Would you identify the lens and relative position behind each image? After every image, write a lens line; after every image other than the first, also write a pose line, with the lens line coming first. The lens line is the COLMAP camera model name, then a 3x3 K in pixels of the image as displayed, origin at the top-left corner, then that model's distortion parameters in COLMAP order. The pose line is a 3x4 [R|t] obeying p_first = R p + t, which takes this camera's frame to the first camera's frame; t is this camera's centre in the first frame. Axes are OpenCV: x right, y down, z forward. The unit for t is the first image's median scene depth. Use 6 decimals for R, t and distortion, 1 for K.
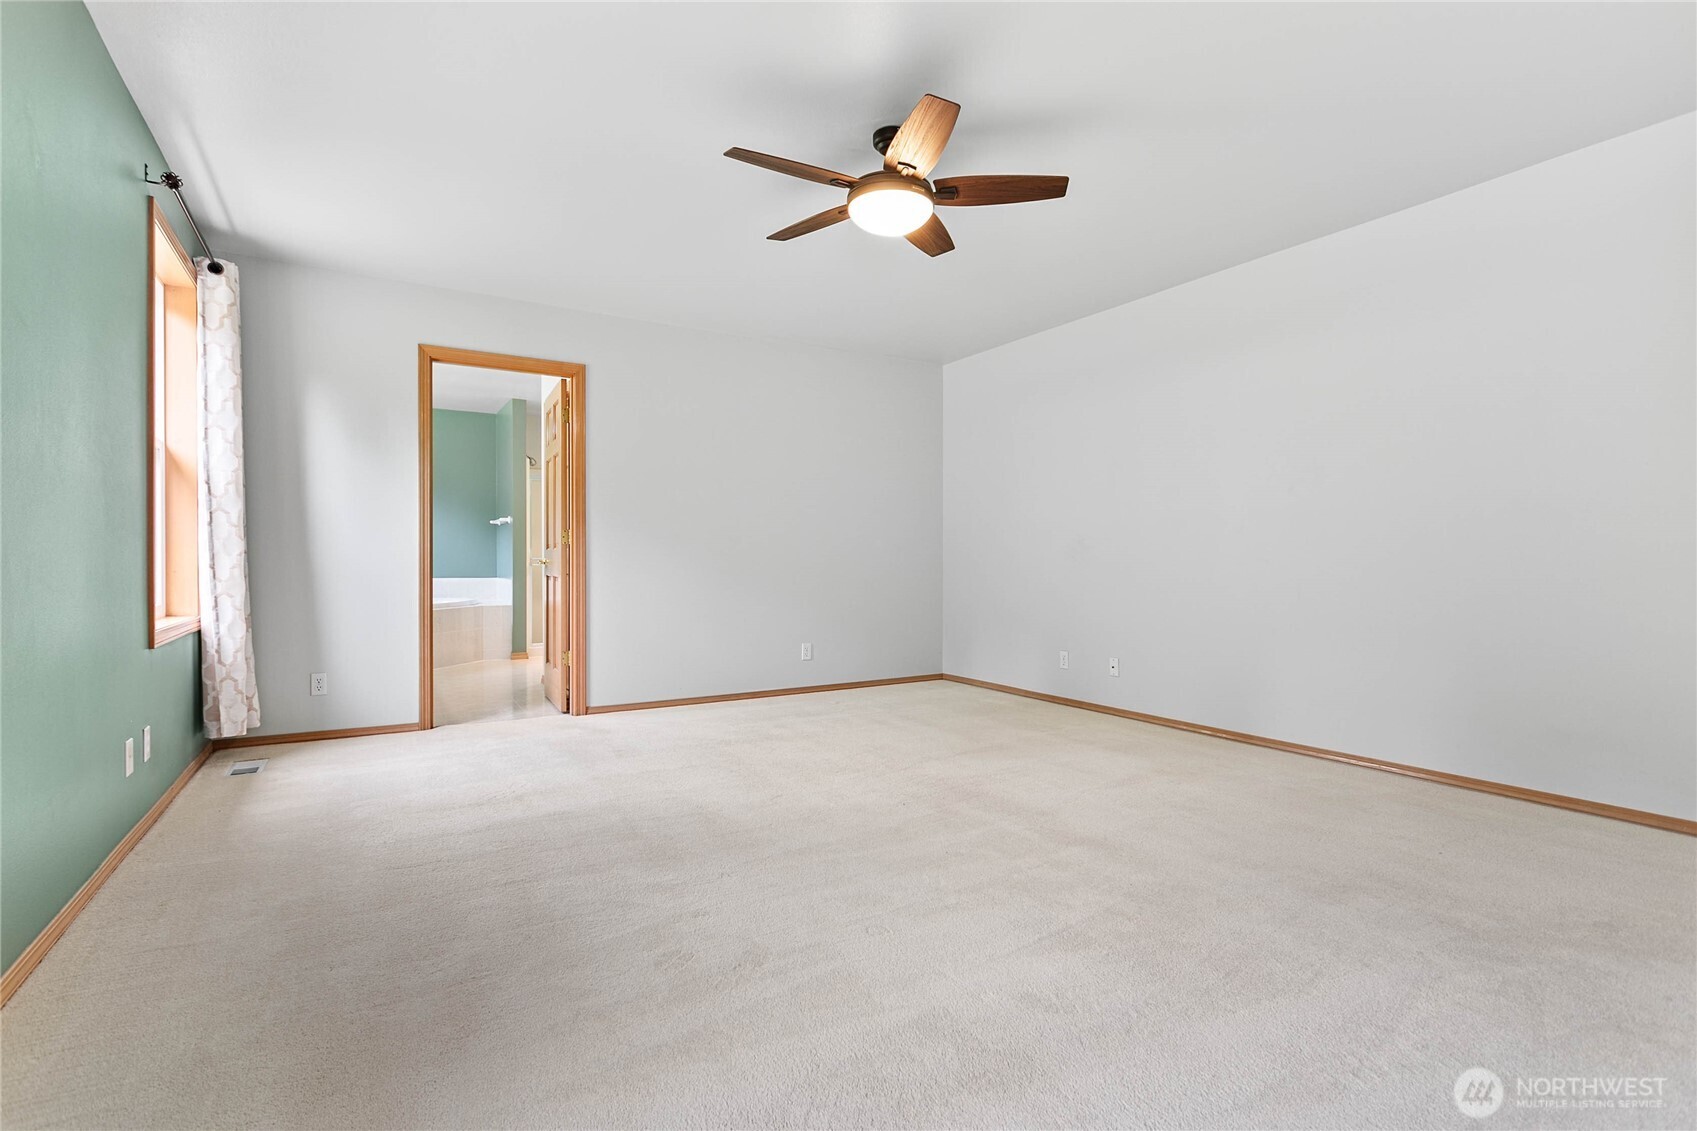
lens RADIAL K [[804.8, 0, 844.0], [0, 804.8, 557.7], [0, 0, 1]] dist [0.001940, 0.000822]
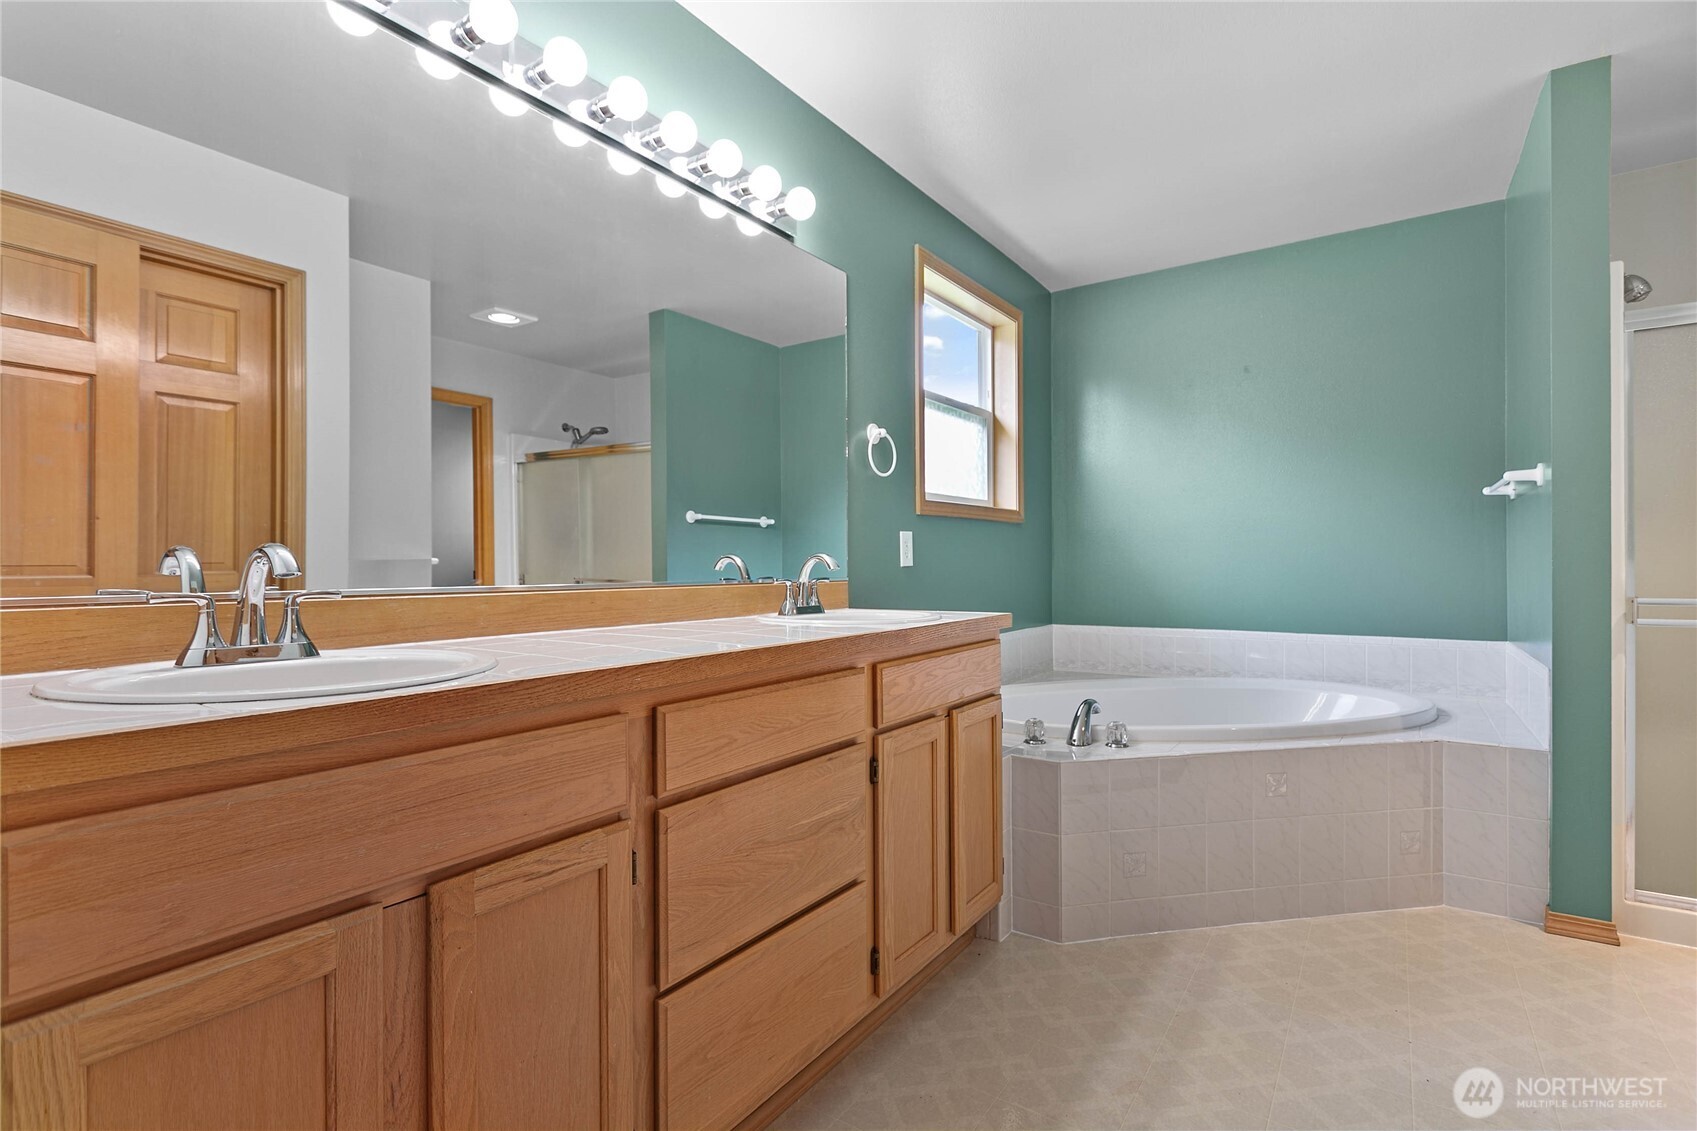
lens RADIAL K [[804.8, 0, 844.0], [0, 804.8, 557.7], [0, 0, 1]] dist [0.001940, 0.000822]
pose [[0.419489, -0.011142, -0.907692, -0.247665], [-0.005045, 0.999881, -0.014605, -0.007513], [0.907747, 0.010706, 0.419382, 0.631161]]
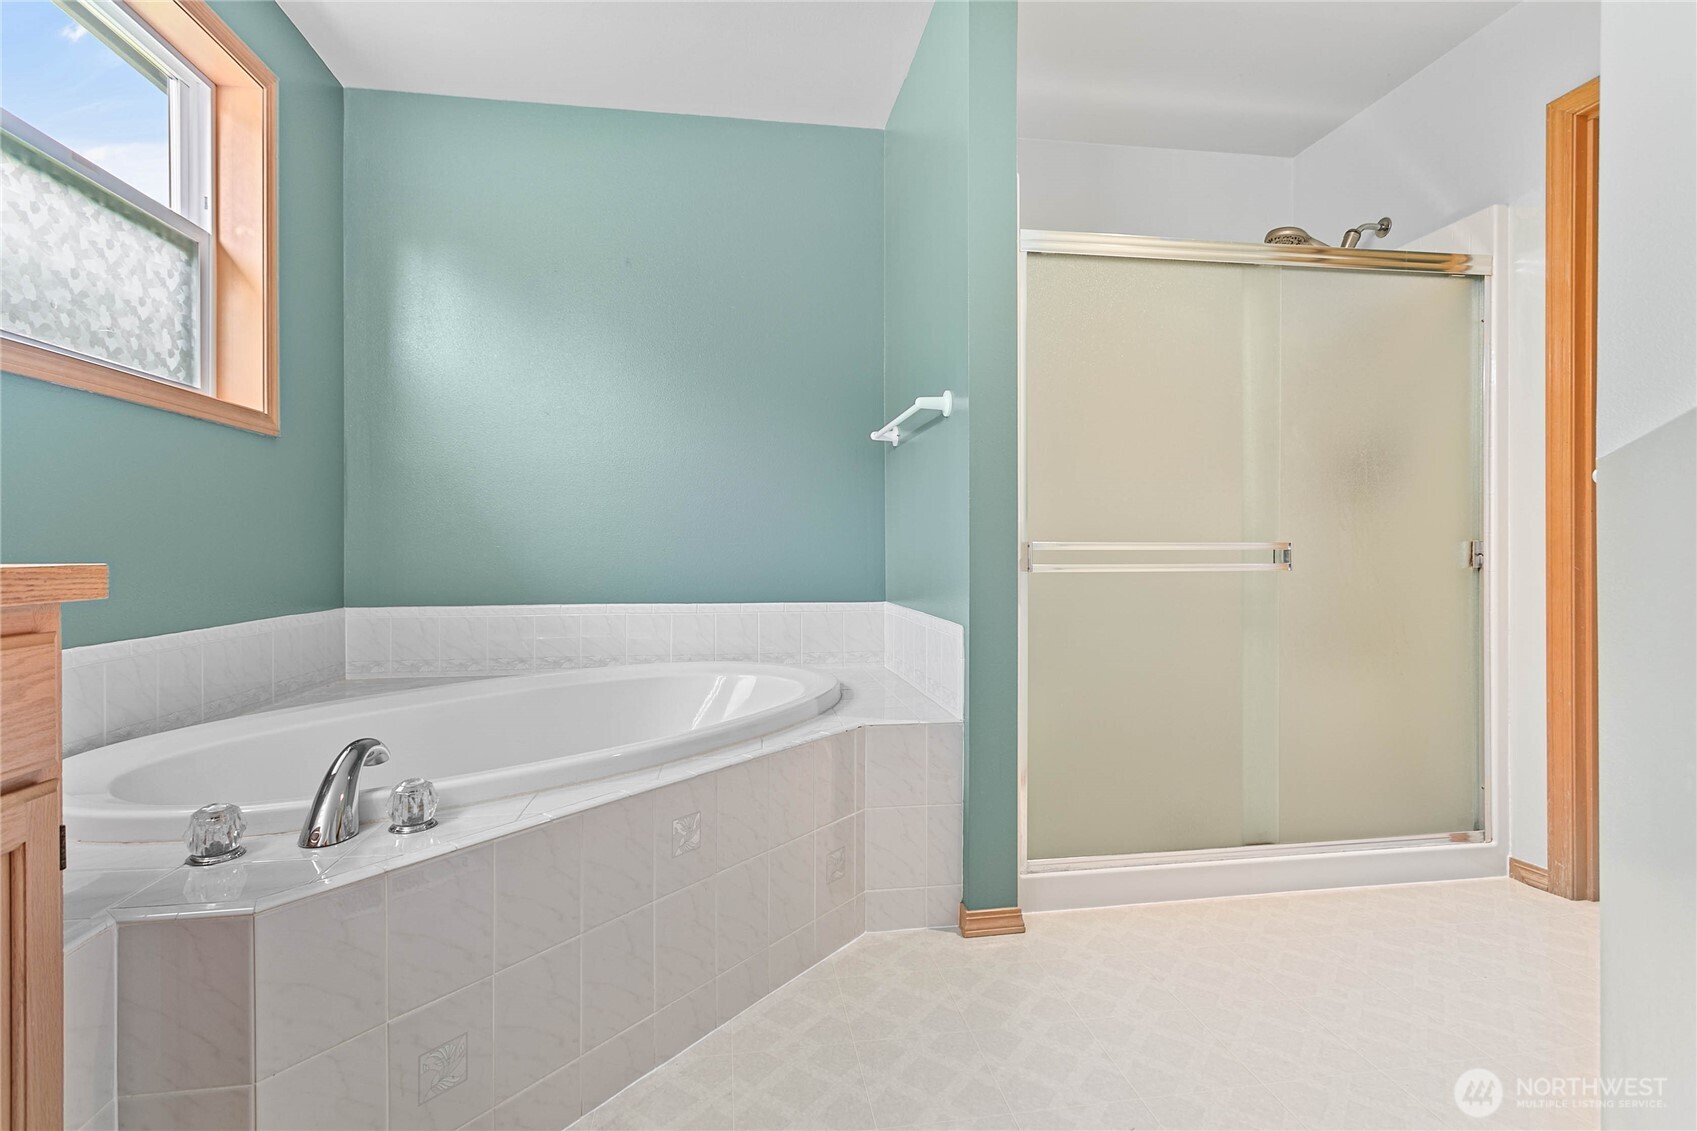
lens RADIAL K [[804.8, 0, 844.0], [0, 804.8, 557.7], [0, 0, 1]] dist [0.001940, 0.000822]
pose [[0.925813, 0.000464, -0.377980, -0.349398], [-0.002185, 0.999989, -0.004125, 0.007832], [0.377974, 0.004645, 0.925804, 0.744488]]
